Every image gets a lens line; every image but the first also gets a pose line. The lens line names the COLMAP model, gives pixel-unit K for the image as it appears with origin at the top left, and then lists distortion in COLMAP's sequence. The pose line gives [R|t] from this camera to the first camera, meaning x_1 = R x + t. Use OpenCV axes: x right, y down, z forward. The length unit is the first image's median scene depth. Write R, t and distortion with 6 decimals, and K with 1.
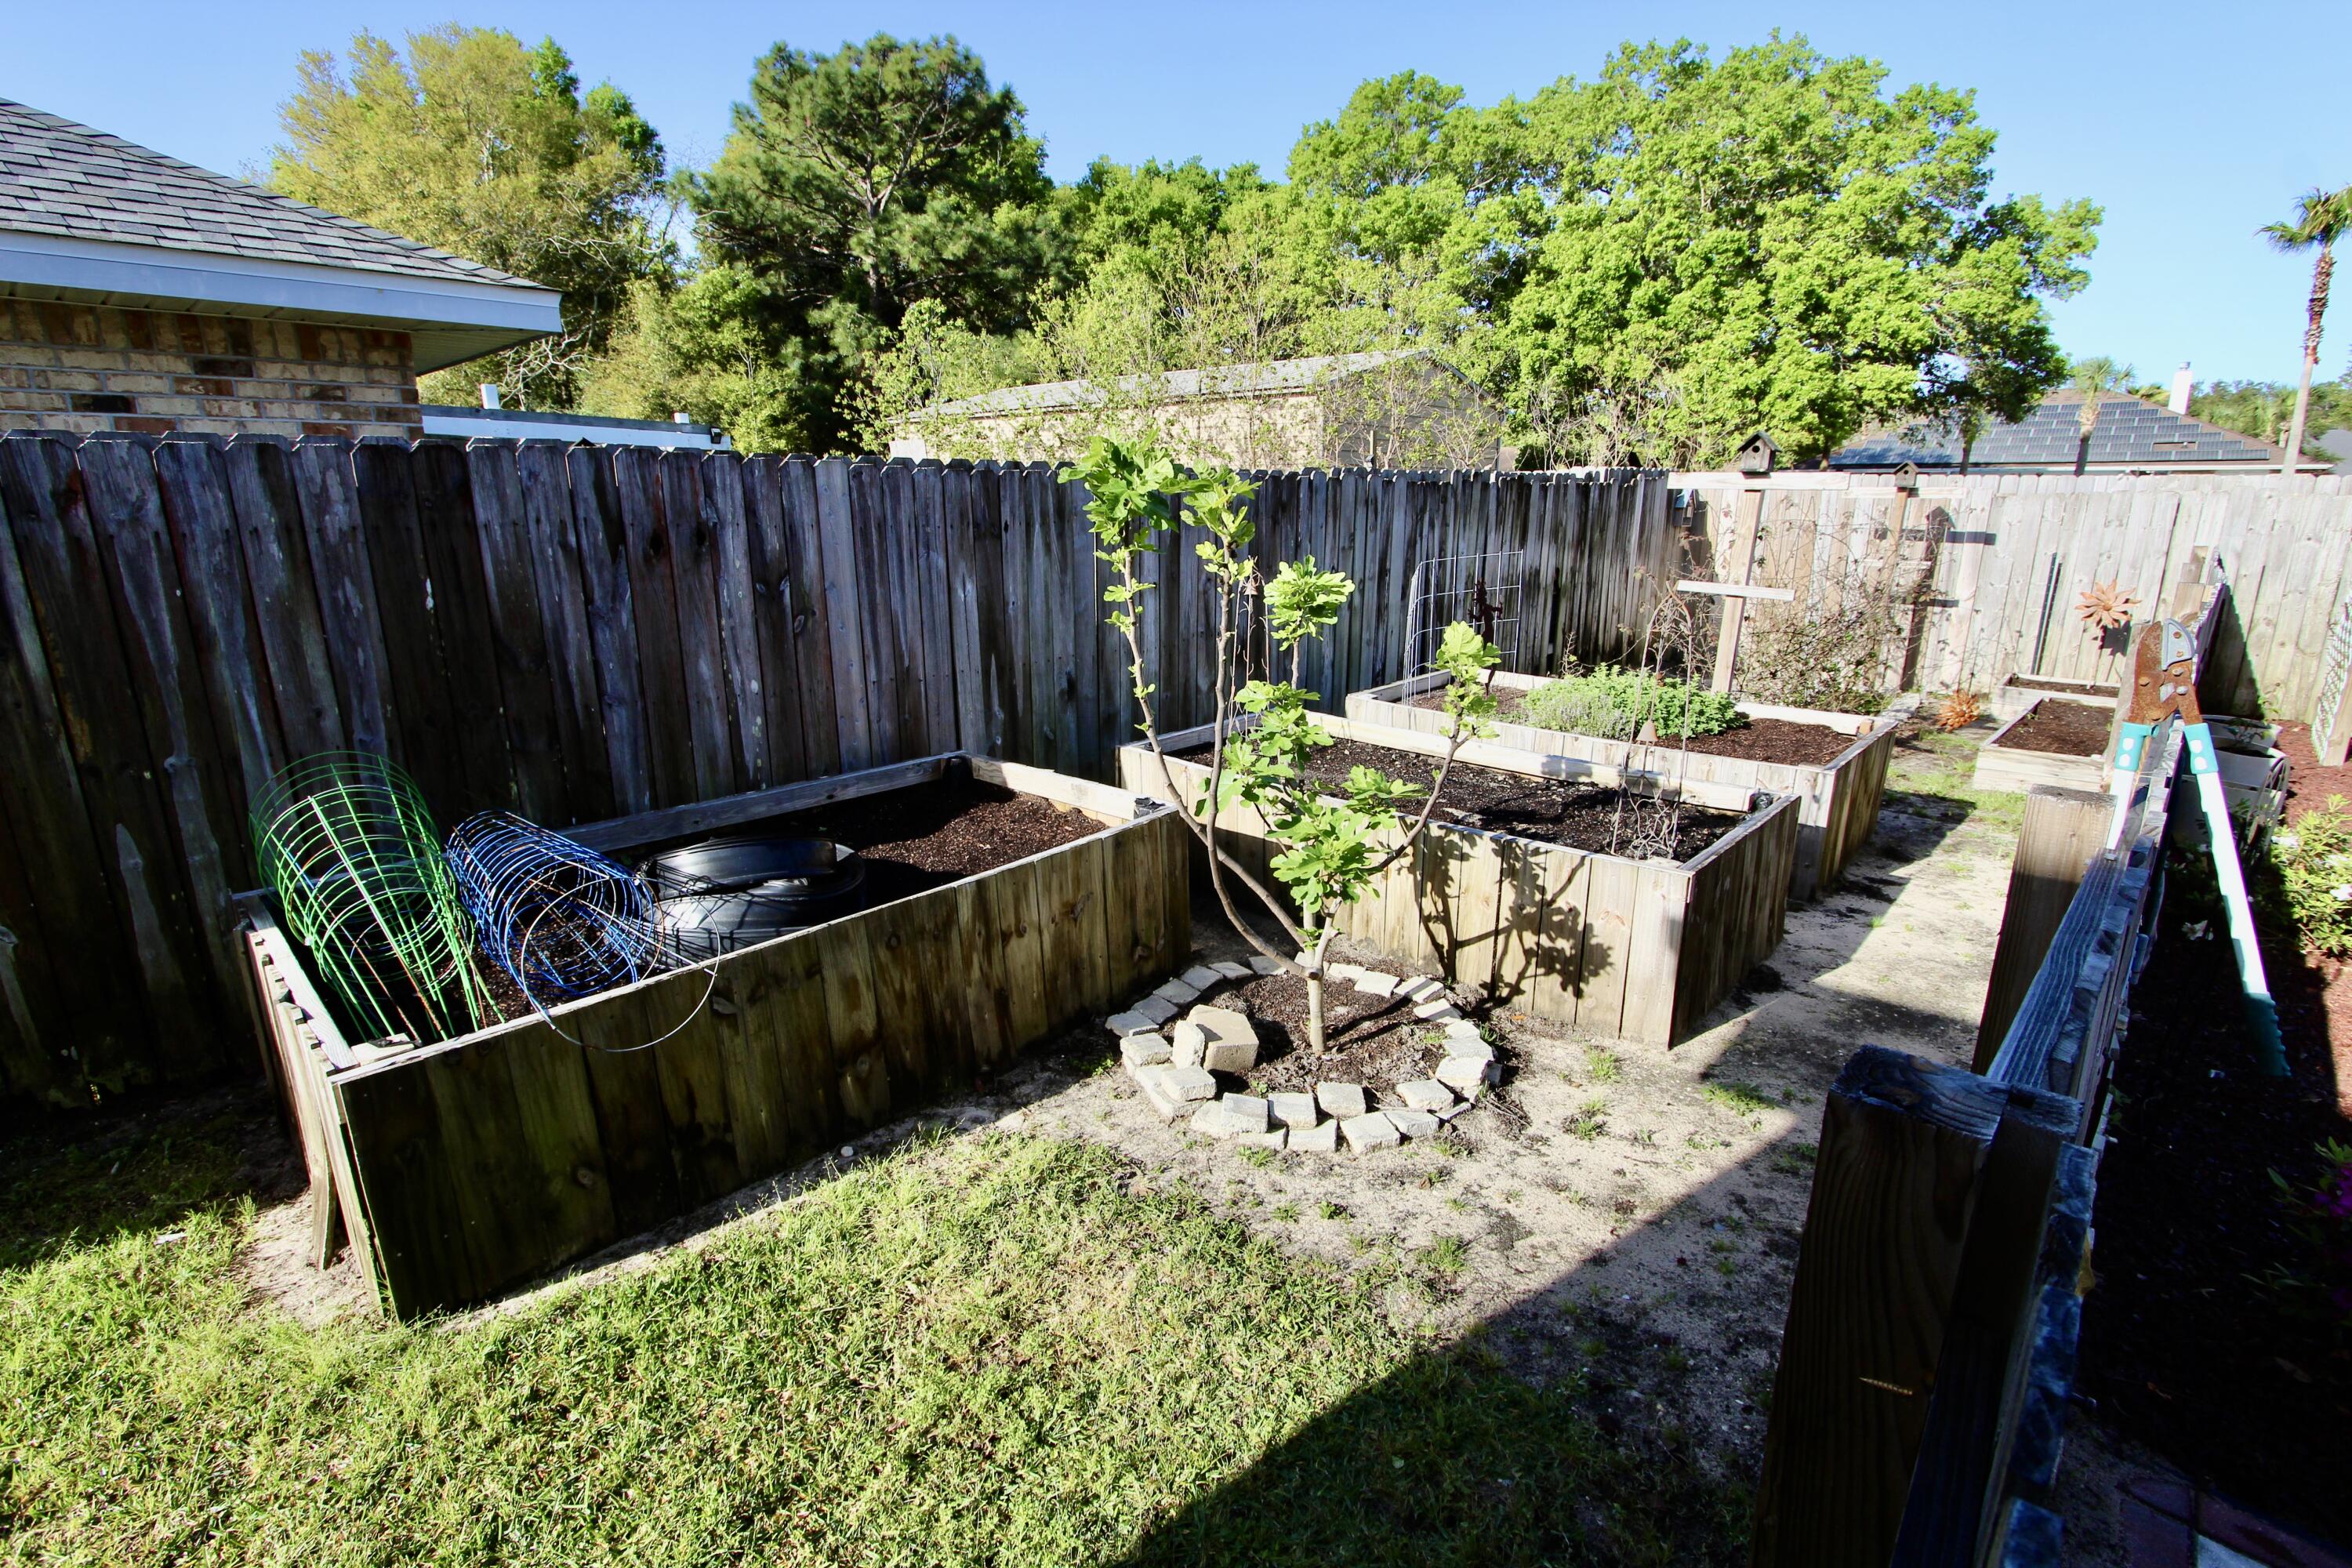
lens RADIAL K [[1087.2, 0, 1175.8], [0, 1087.2, 787.8], [0, 0, 1]] dist [-0.017911, 0.003115]
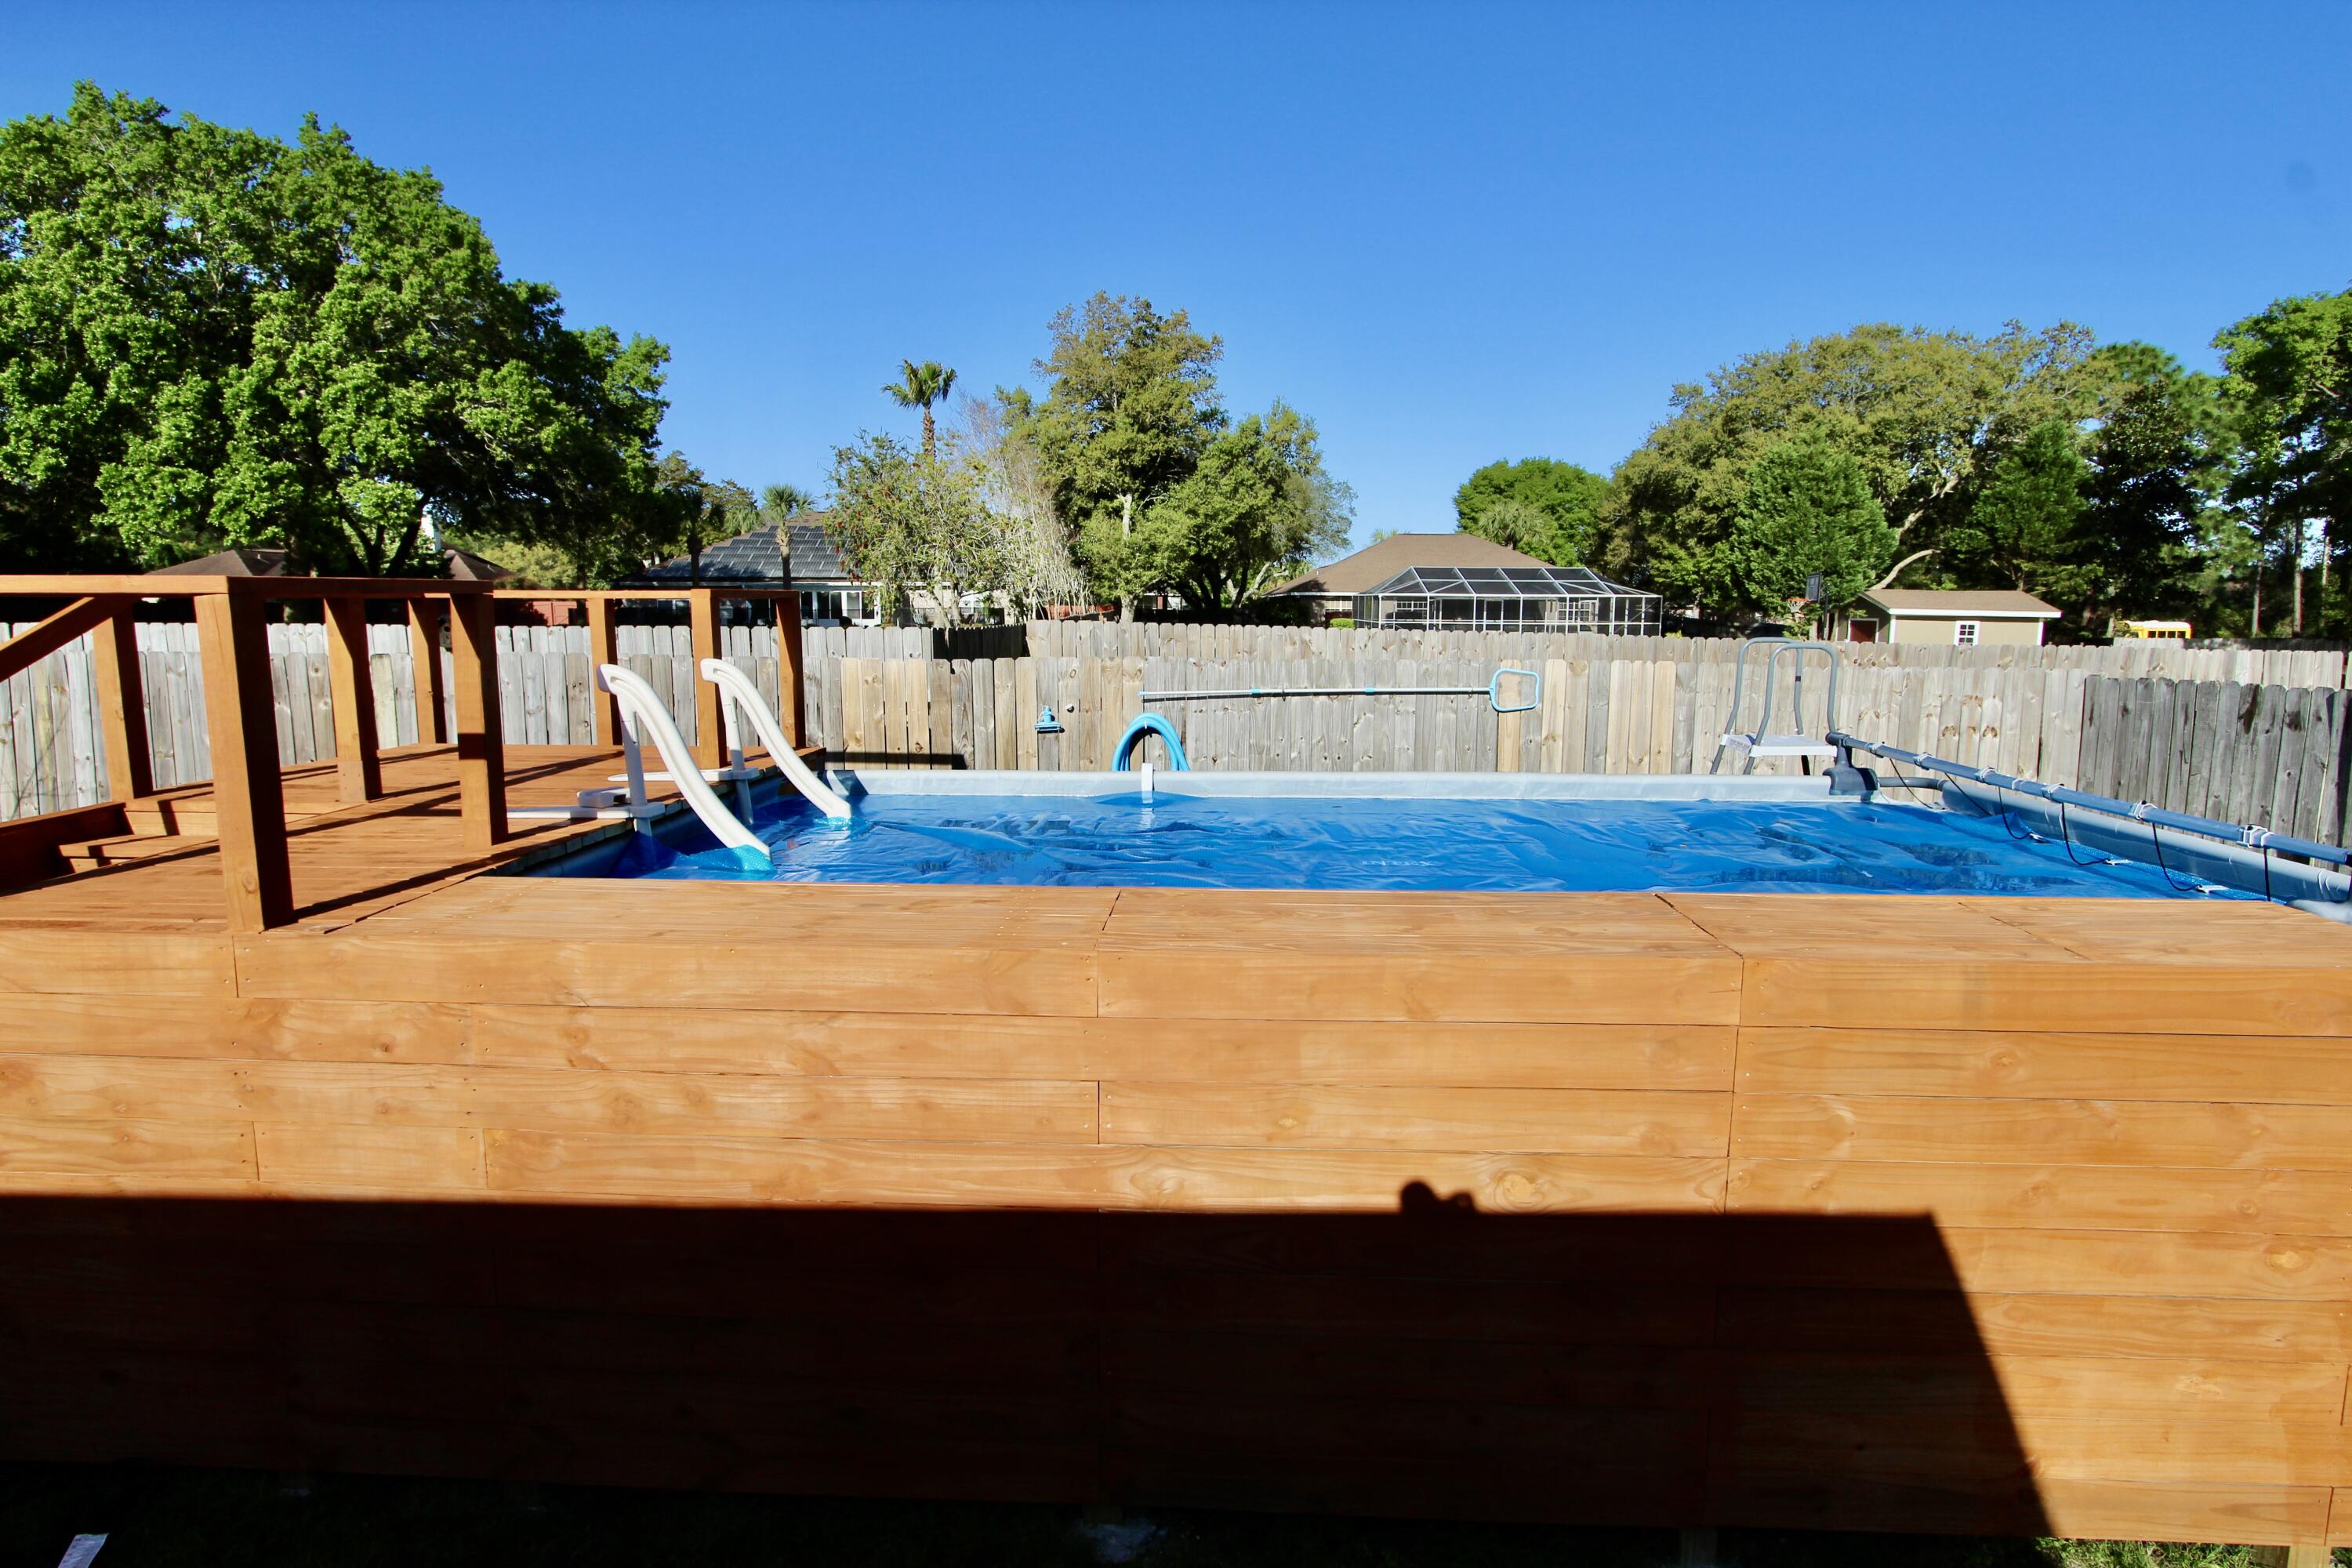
lens RADIAL K [[1220.9, 0, 1166.1], [0, 1220.9, 766.8], [0, 0, 1]] dist [-0.013254, 0.001827]
pose [[0.734691, -0.087031, 0.672796, 0.379987], [0.171995, 0.983230, -0.060630, 0.031881], [-0.656237, 0.160262, 0.737339, -0.169136]]
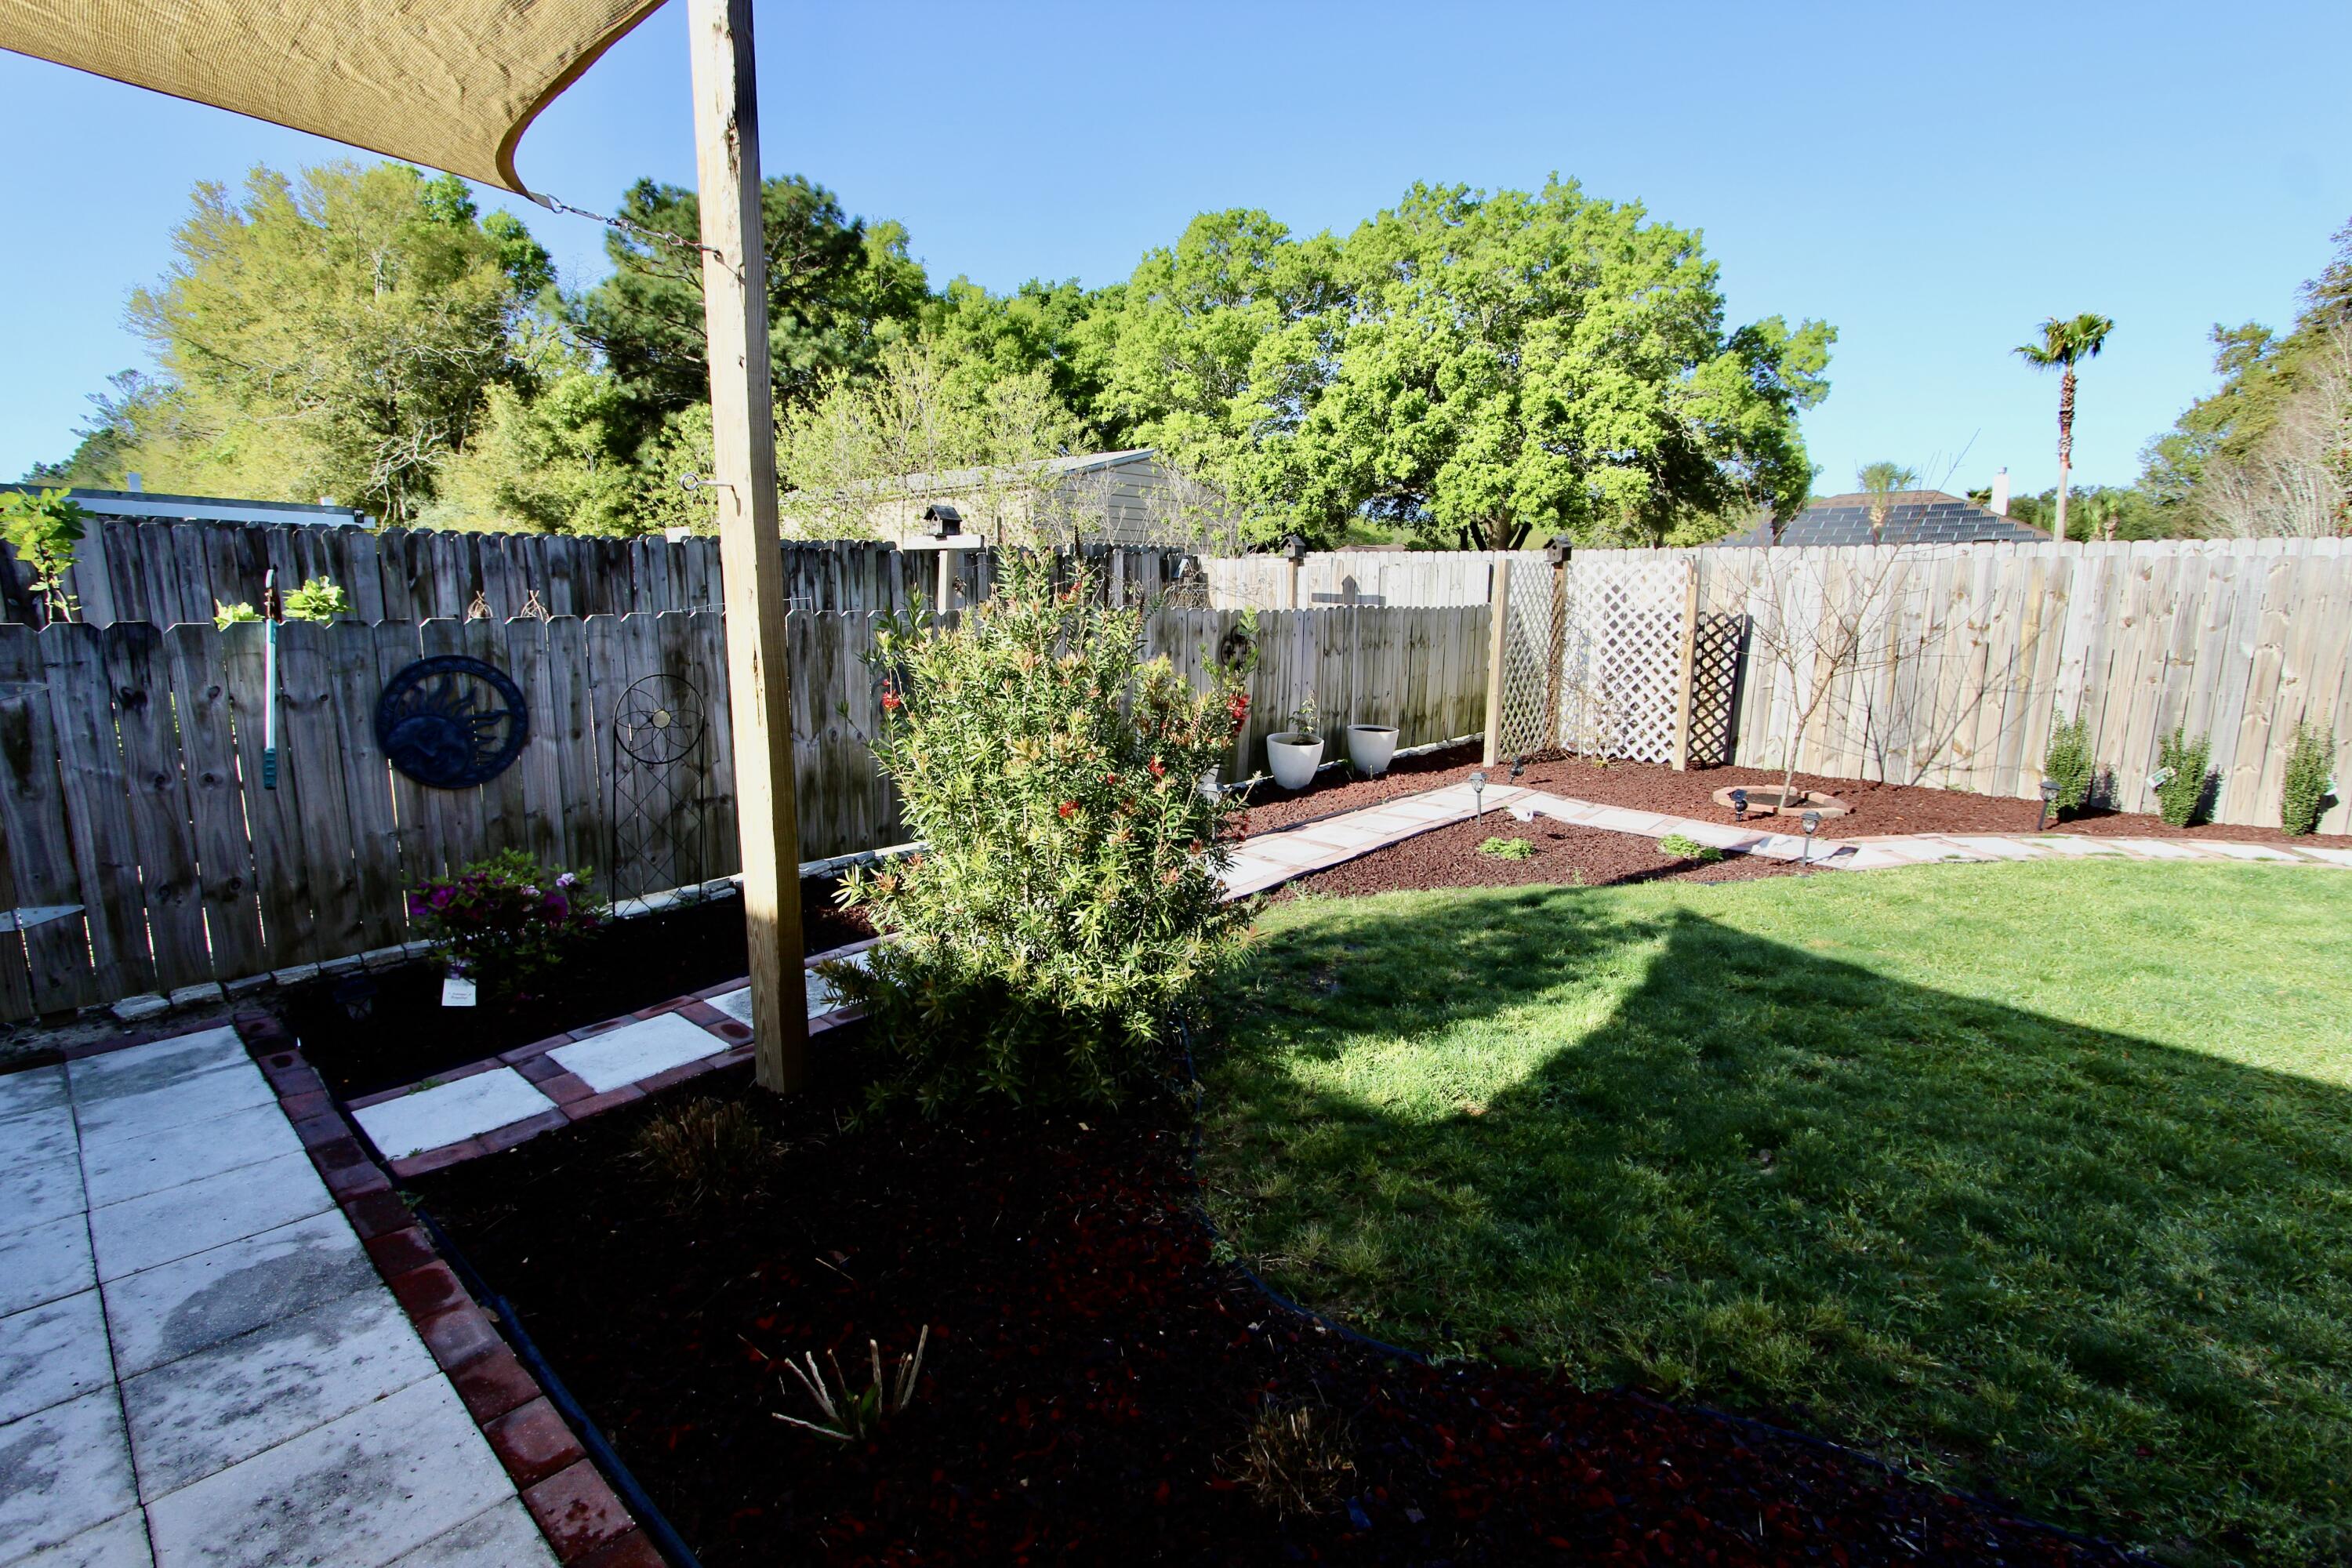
lens RADIAL K [[1087.2, 0, 1180.3], [0, 1087.2, 778.1], [0, 0, 1]] dist [-0.017911, 0.003115]
pose [[0.999719, 0.000365, 0.023721, 0.157764], [0.001827, 0.995728, -0.092313, 0.025516], [-0.023653, 0.092330, 0.995447, -0.060473]]
